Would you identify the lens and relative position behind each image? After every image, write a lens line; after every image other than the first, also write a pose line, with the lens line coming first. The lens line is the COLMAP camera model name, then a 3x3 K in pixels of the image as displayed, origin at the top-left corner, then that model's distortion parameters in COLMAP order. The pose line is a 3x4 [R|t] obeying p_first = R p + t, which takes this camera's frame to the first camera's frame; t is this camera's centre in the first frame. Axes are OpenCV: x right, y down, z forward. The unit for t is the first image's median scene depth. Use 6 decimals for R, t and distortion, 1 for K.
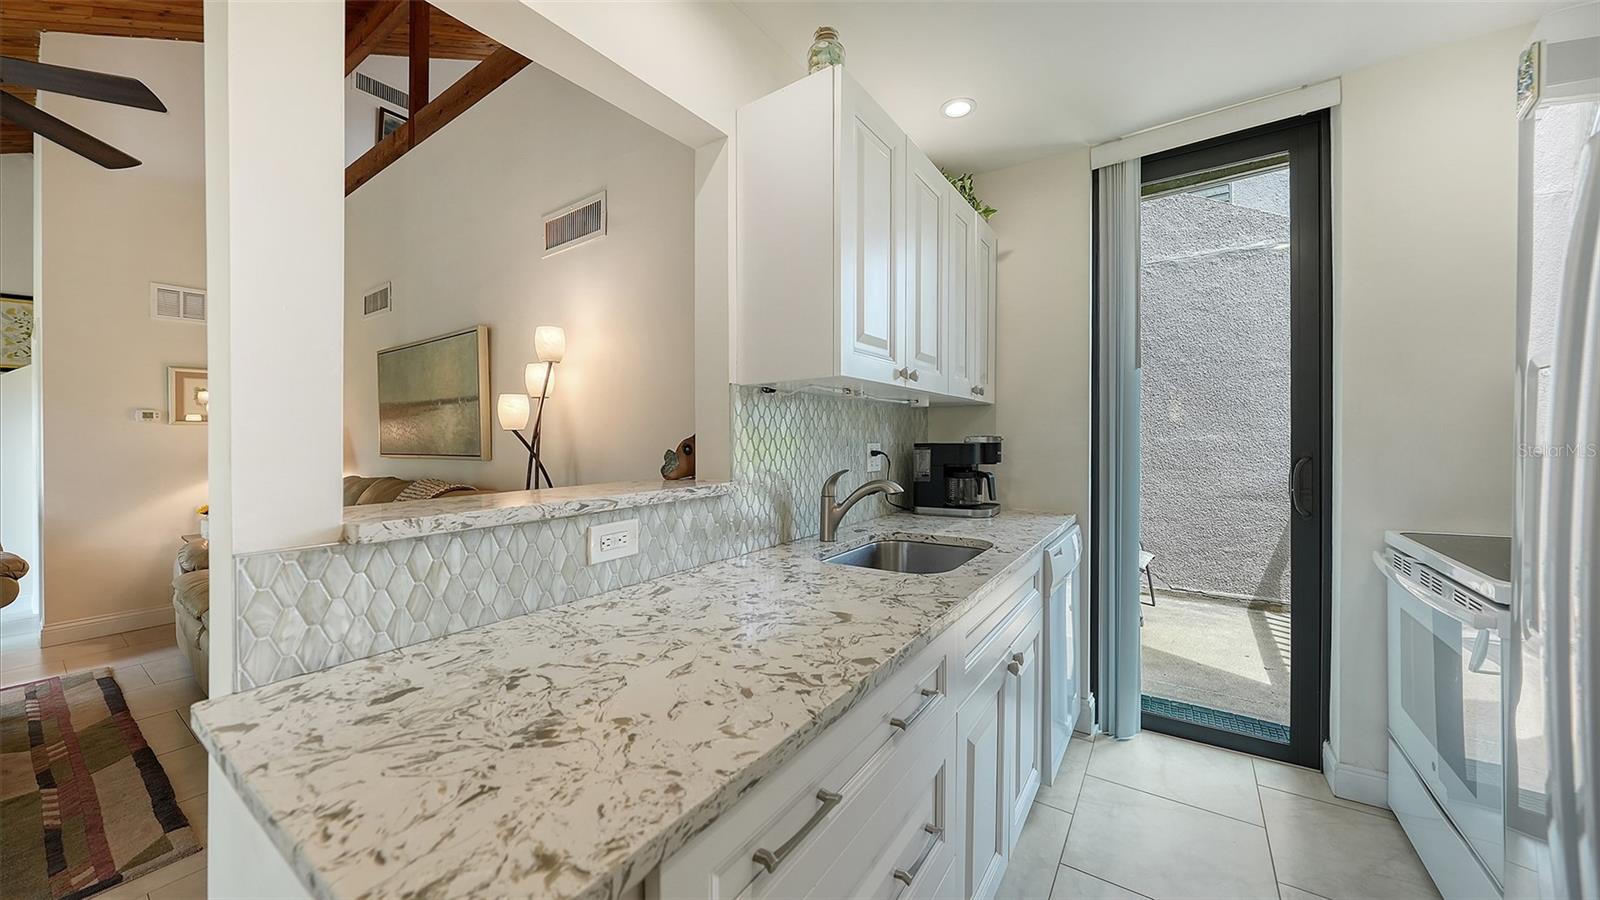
lens RADIAL K [[560.2, 0, 793.4], [0, 560.2, 436.8], [0, 0, 1]] dist [-0.003257, -0.000302]
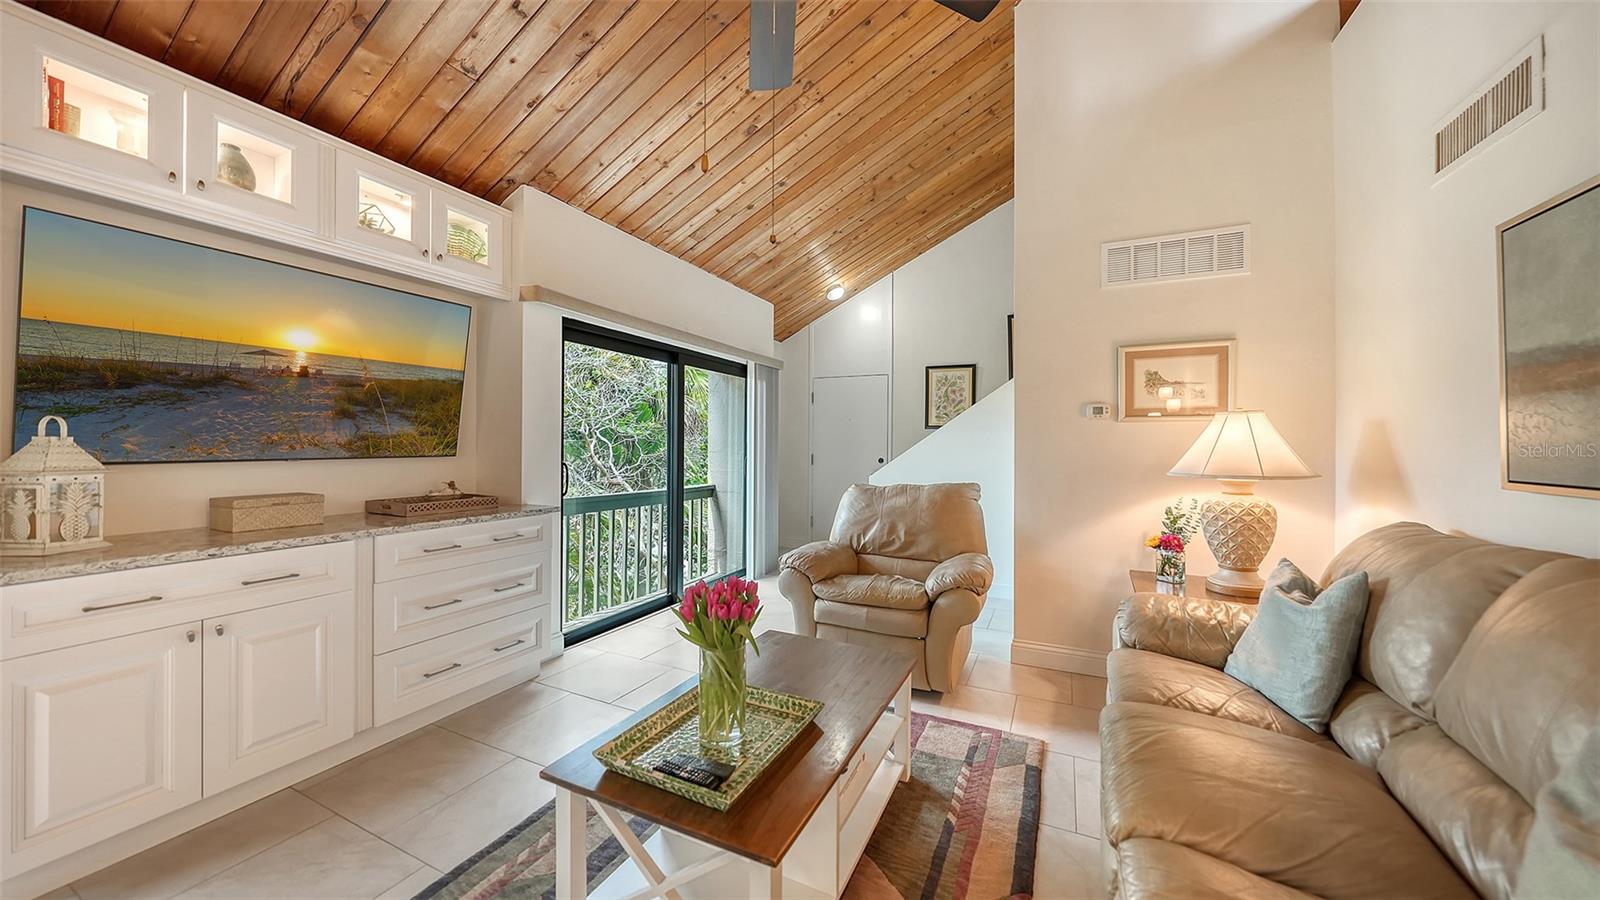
lens RADIAL K [[560.2, 0, 801.4], [0, 560.2, 447.2], [0, 0, 1]] dist [-0.003257, -0.000302]
pose [[0.175721, 0.015602, -0.984316, -0.657073], [-0.001125, 0.999877, 0.015648, 0.002264], [0.984439, -0.001642, 0.175717, 0.653148]]
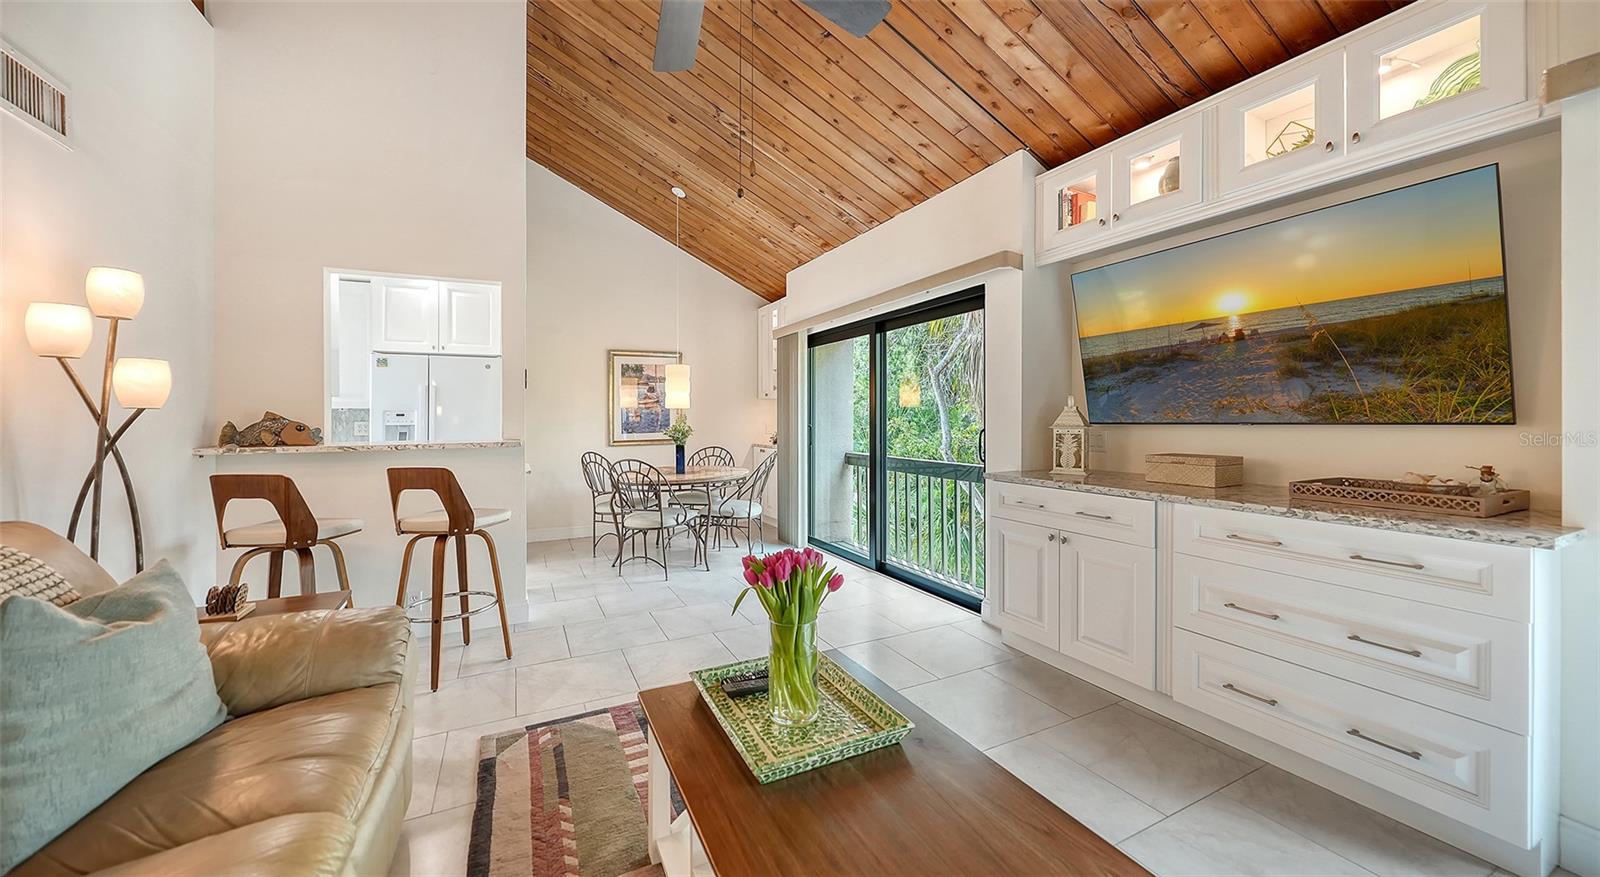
lens RADIAL K [[560.2, 0, 782.3], [0, 560.2, 406.1], [0, 0, 1]] dist [-0.003257, -0.000302]
pose [[-0.872269, 0.029506, 0.488135, -1.508005], [0.018475, 0.999454, -0.027399, 0.020604], [-0.488677, -0.014881, -0.872338, 1.169199]]
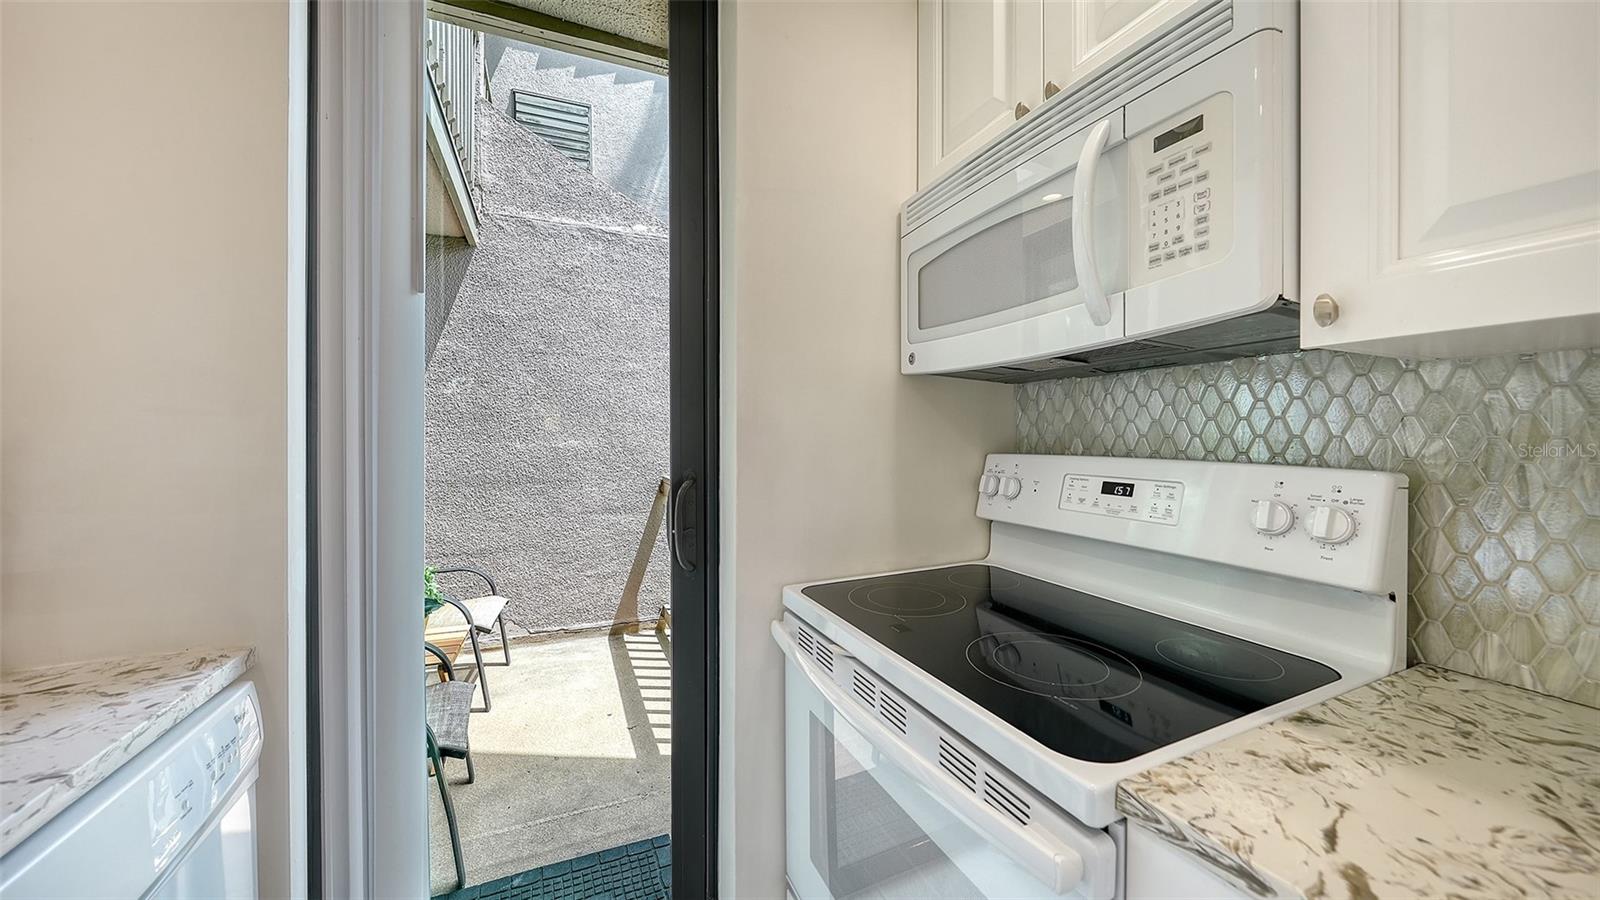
lens RADIAL K [[560.2, 0, 788.6], [0, 560.2, 451.4], [0, 0, 1]] dist [-0.003257, -0.000302]
pose [[0.539419, -0.013202, 0.841934, 0.343117], [-0.003229, 0.999837, 0.017747, -0.005191], [-0.842031, -0.012292, 0.539289, 0.436599]]
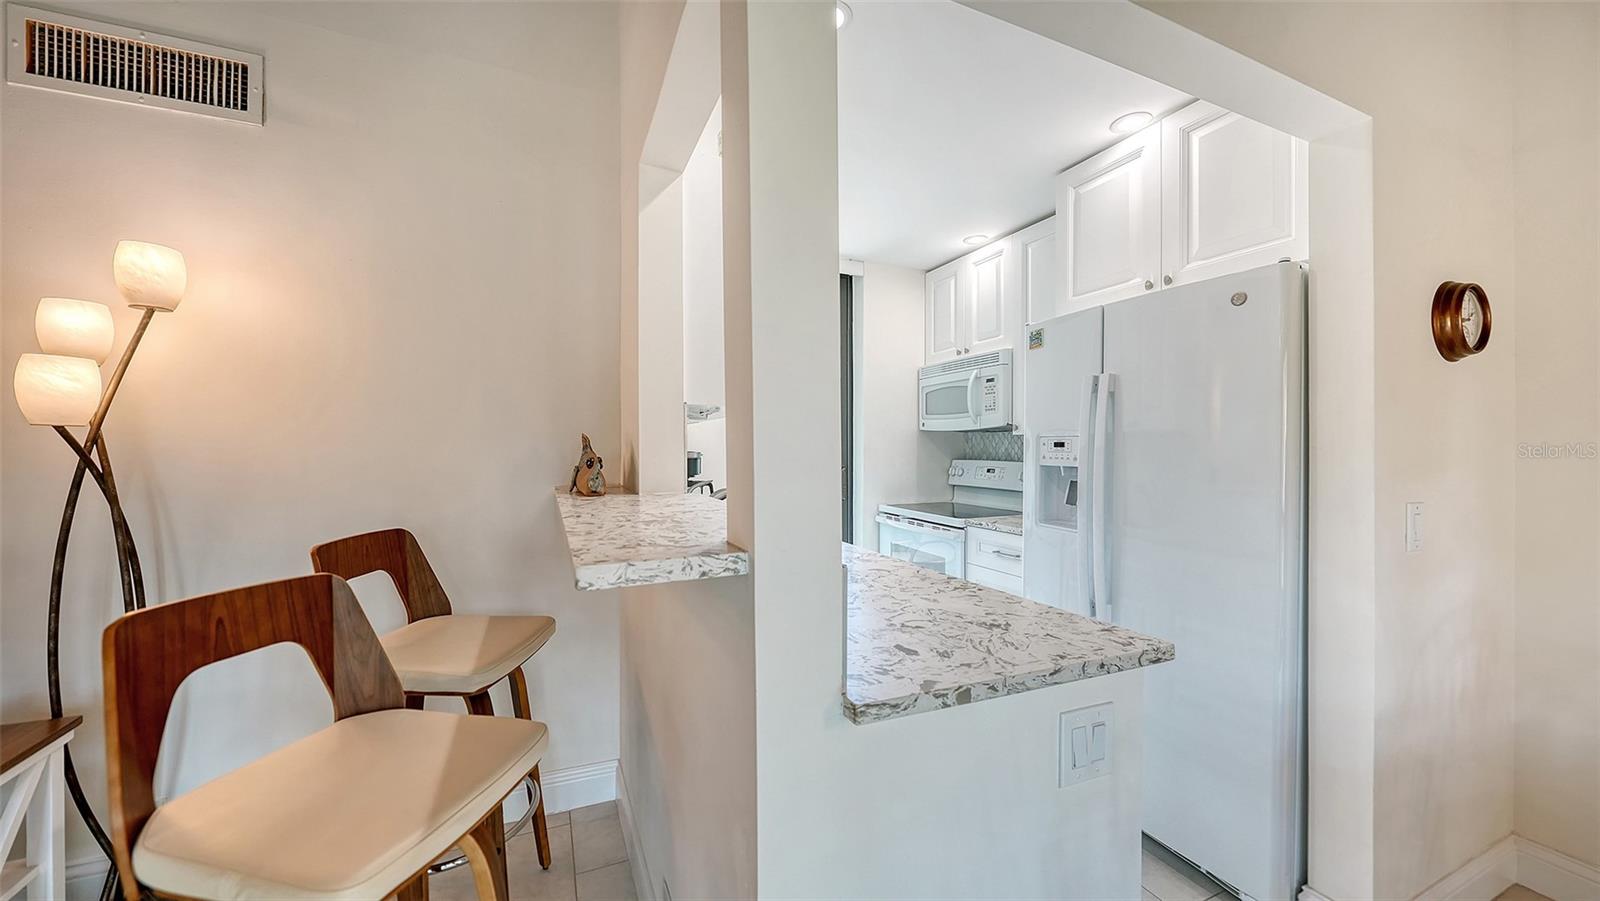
lens RADIAL K [[582.7, 0, 791.3], [0, 582.7, 440.1], [0, 0, 1]] dist [-0.005825, -0.000049]
pose [[0.519076, 0.030341, 0.854190, -0.574254], [-0.018349, 0.999535, -0.024353, 0.000981], [-0.854531, -0.003032, 0.519391, 0.144828]]
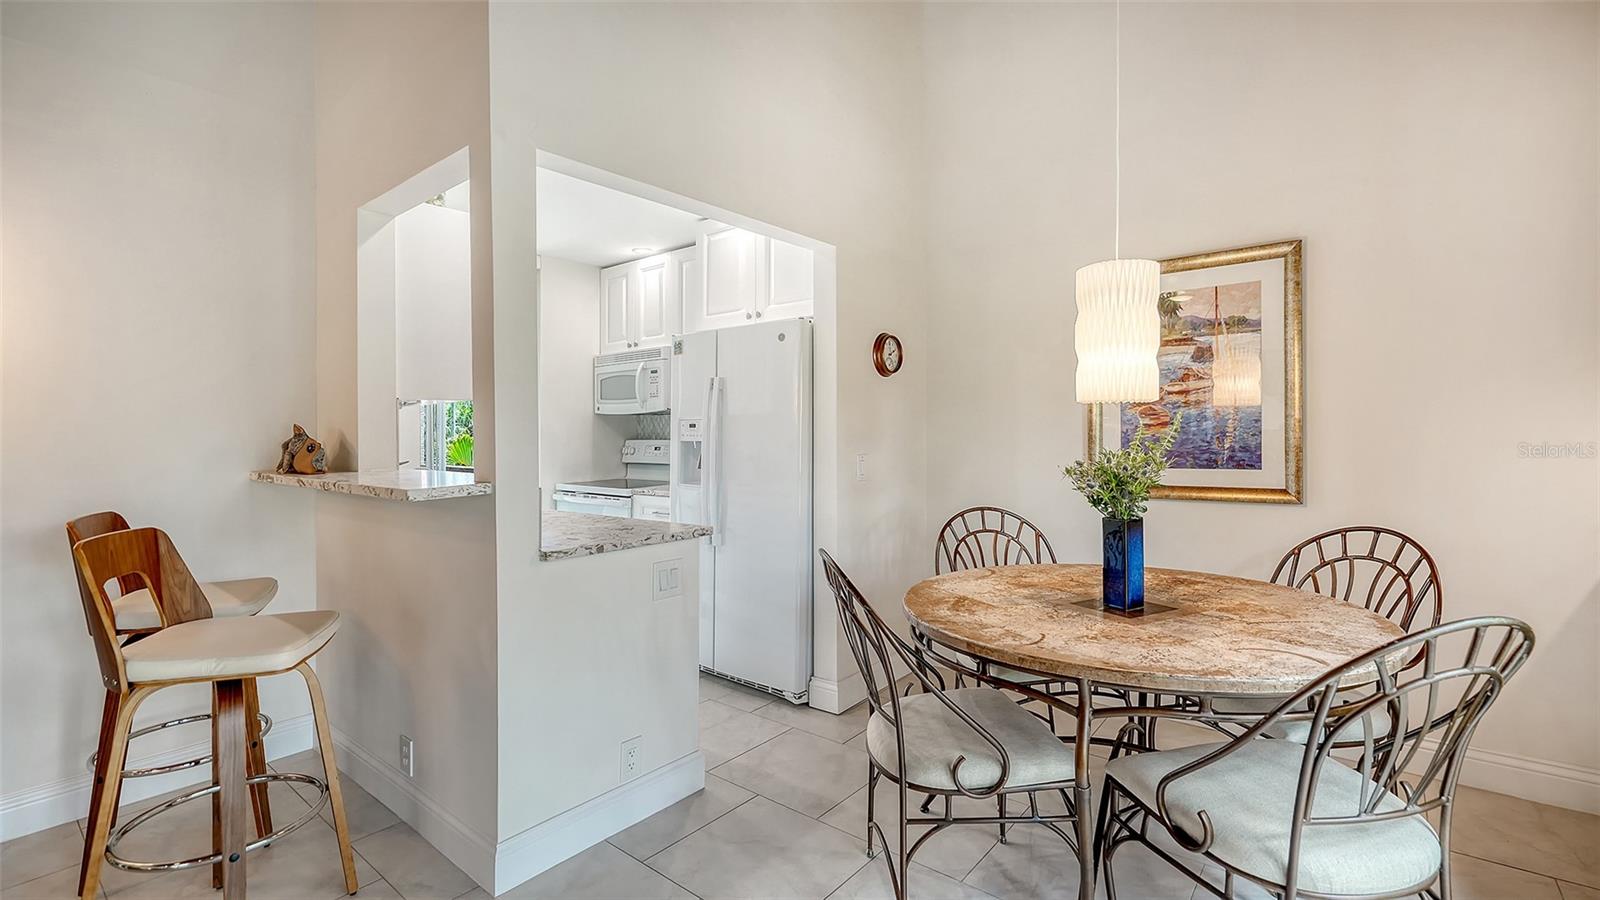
lens RADIAL K [[715.8, 0, 793.6], [0, 715.8, 403.0], [0, 0, 1]] dist [0.001944, -0.000452]
pose [[0.076276, 0.049881, 0.995838, -1.064990], [0.005907, 0.998708, -0.050477, 0.007619], [-0.997069, 0.009733, 0.075883, -0.059224]]
